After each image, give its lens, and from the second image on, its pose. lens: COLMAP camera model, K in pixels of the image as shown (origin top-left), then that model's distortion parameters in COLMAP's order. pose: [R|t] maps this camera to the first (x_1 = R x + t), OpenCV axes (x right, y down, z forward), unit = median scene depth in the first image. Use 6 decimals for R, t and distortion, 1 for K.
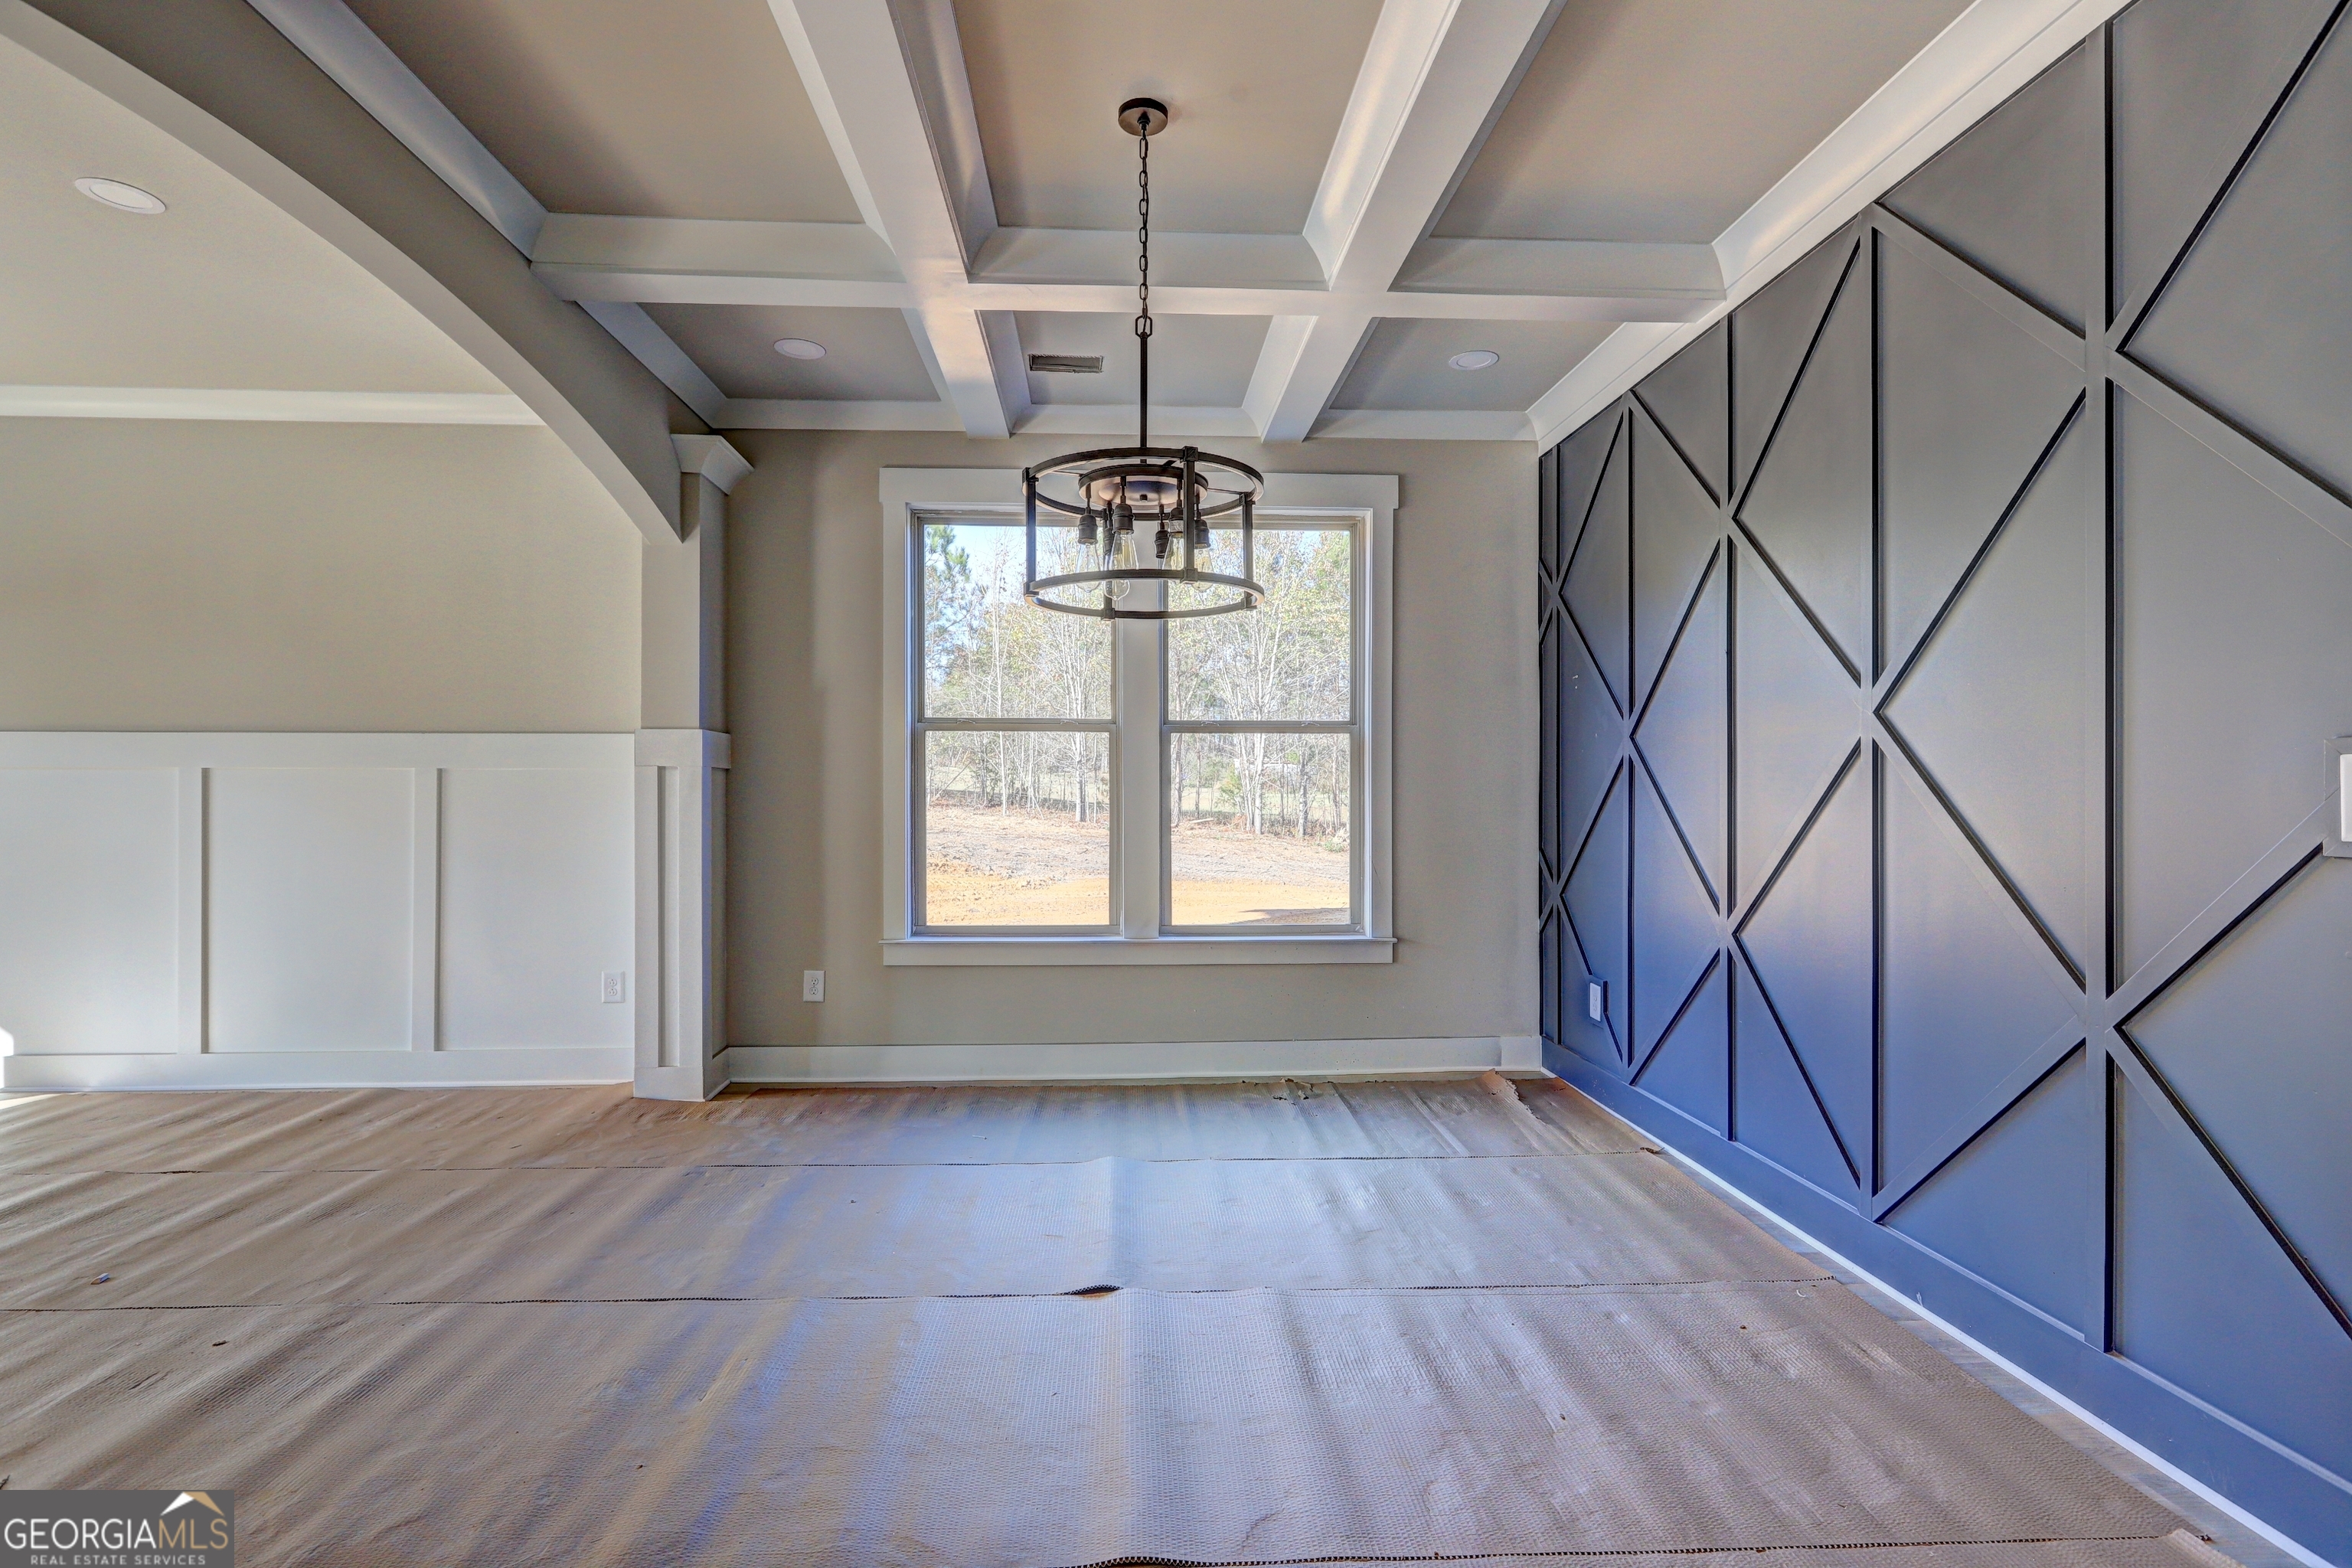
lens RADIAL K [[1096.1, 0, 1176.0], [0, 1096.1, 784.0], [0, 0, 1]] dist [-0.000254, -0.000053]
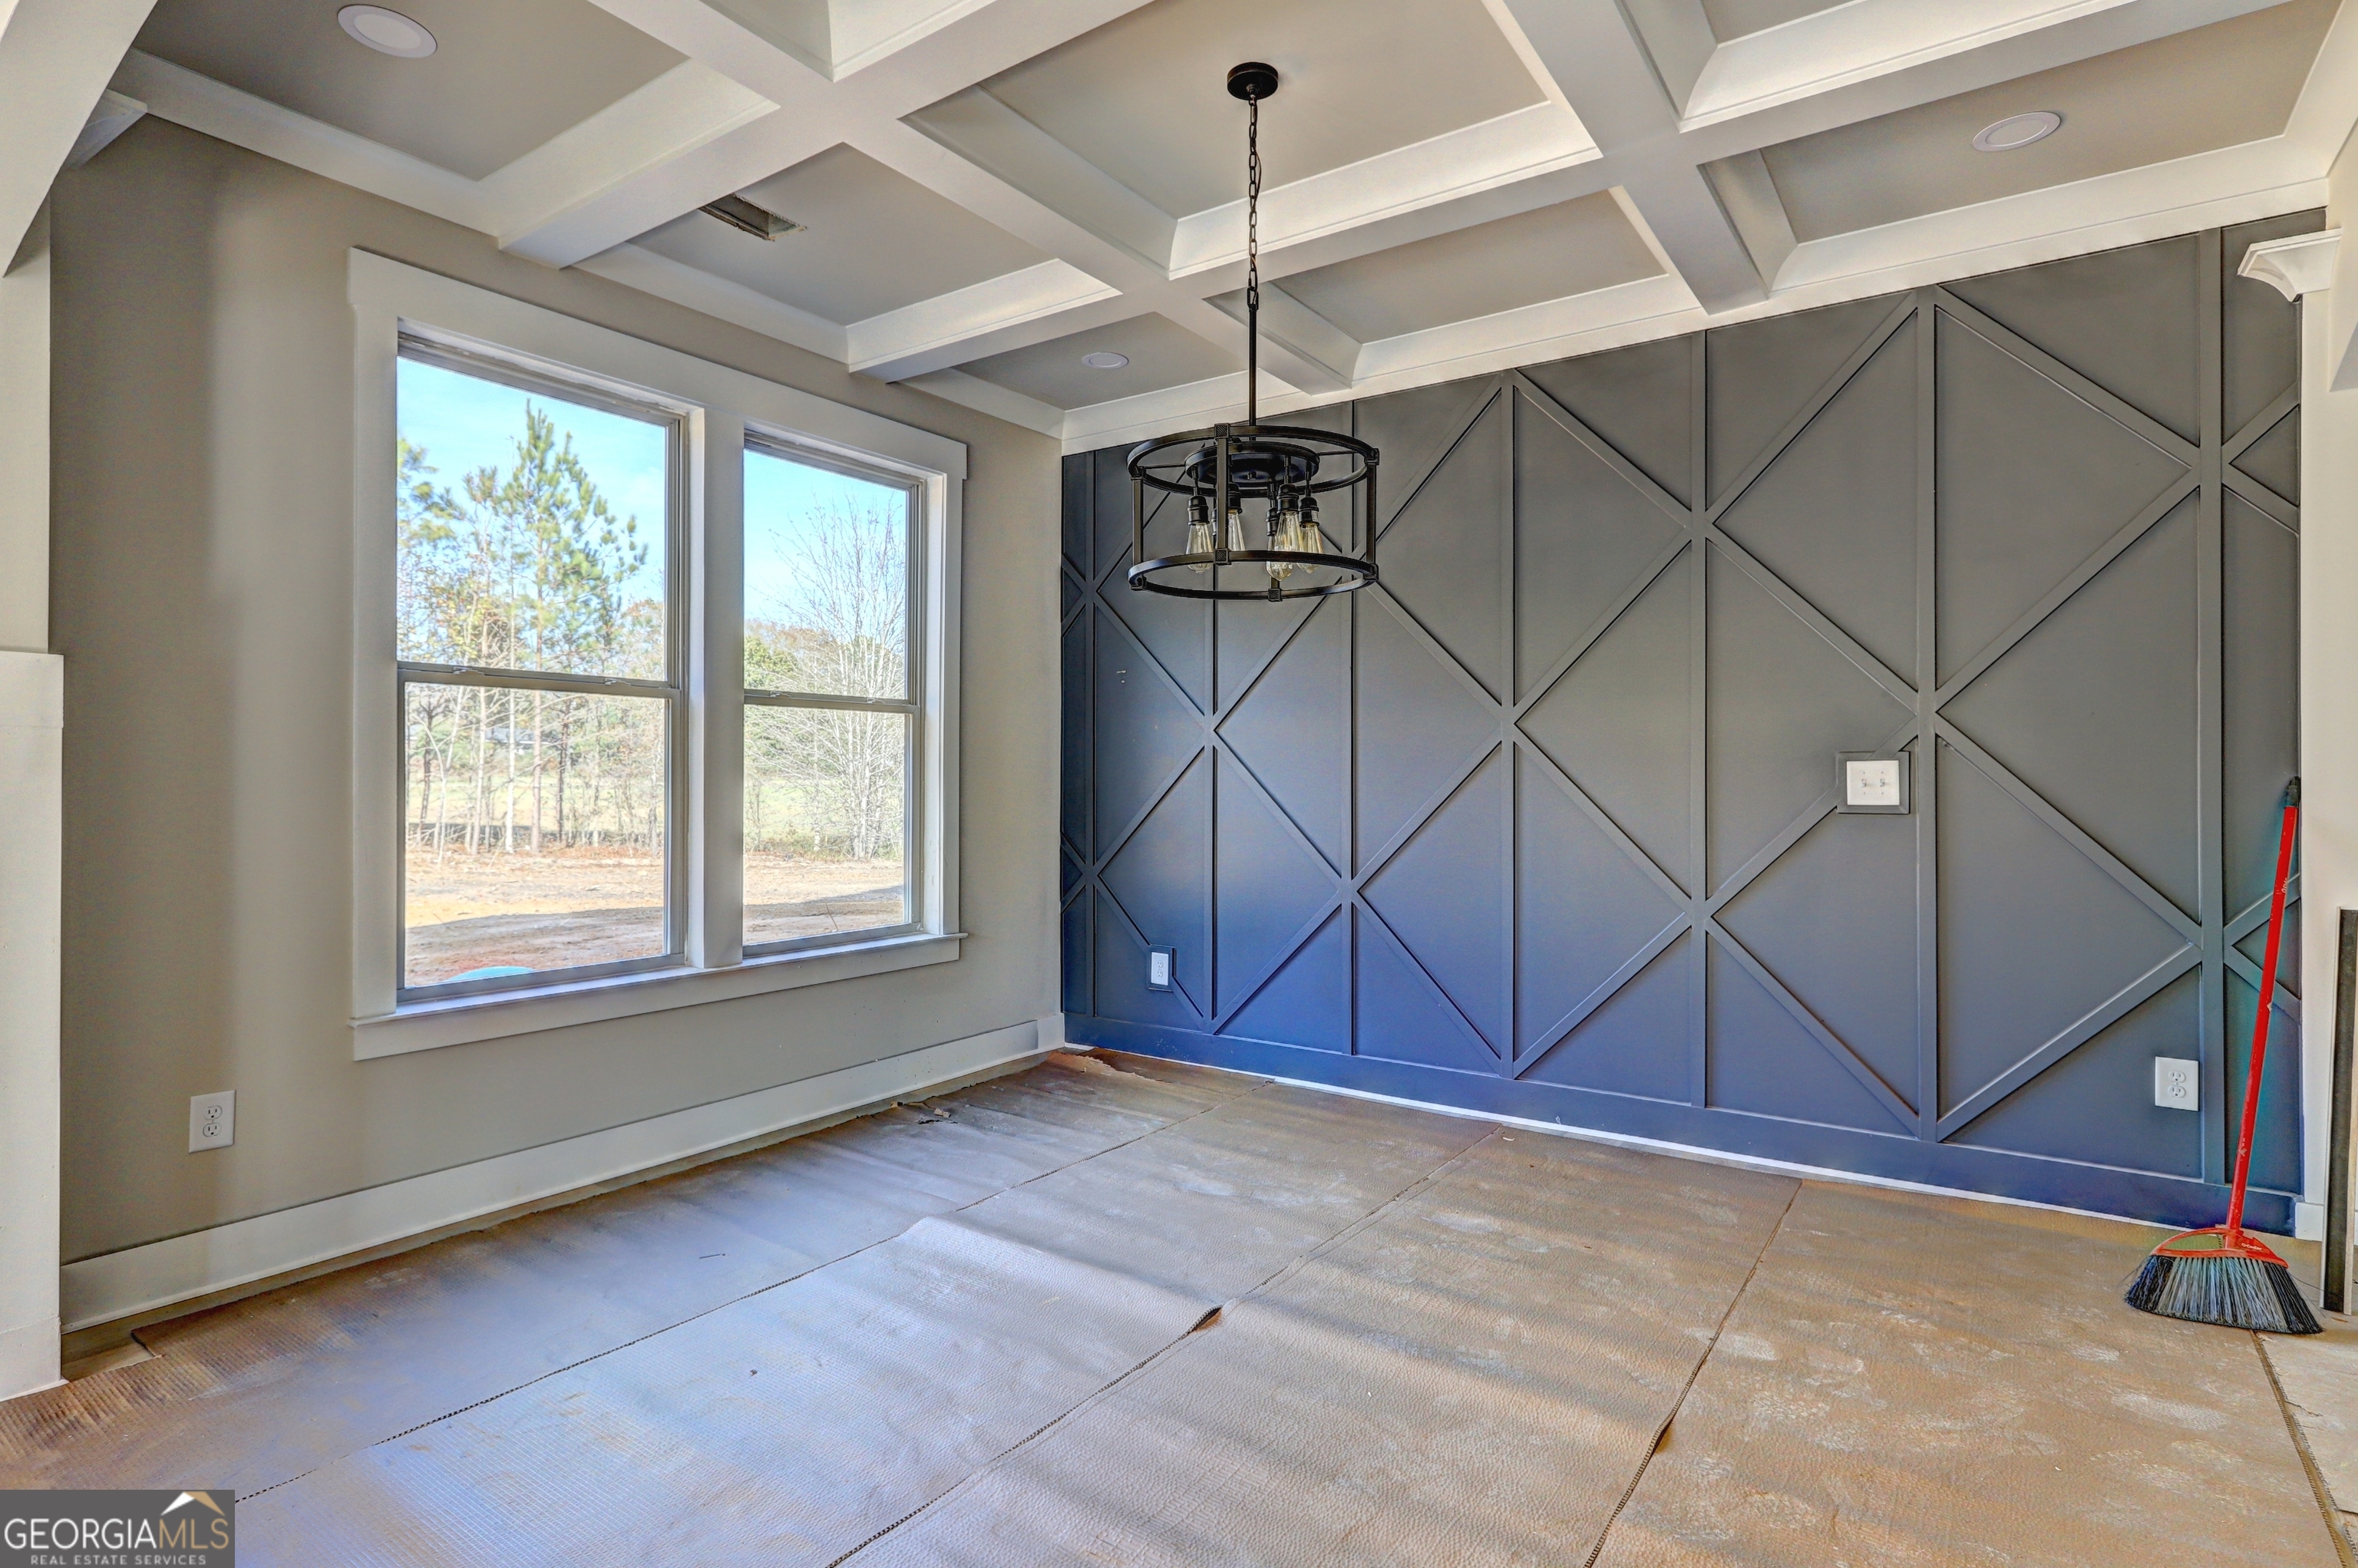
lens RADIAL K [[1181.9, 0, 1179.0], [0, 1181.9, 784.0], [0, 0, 1]] dist [-0.000061, 0.000160]
pose [[0.618163, -0.004129, 0.786039, -0.509663], [-0.008576, 0.999891, 0.011996, -0.002170], [-0.786003, -0.014157, 0.618060, 0.233873]]
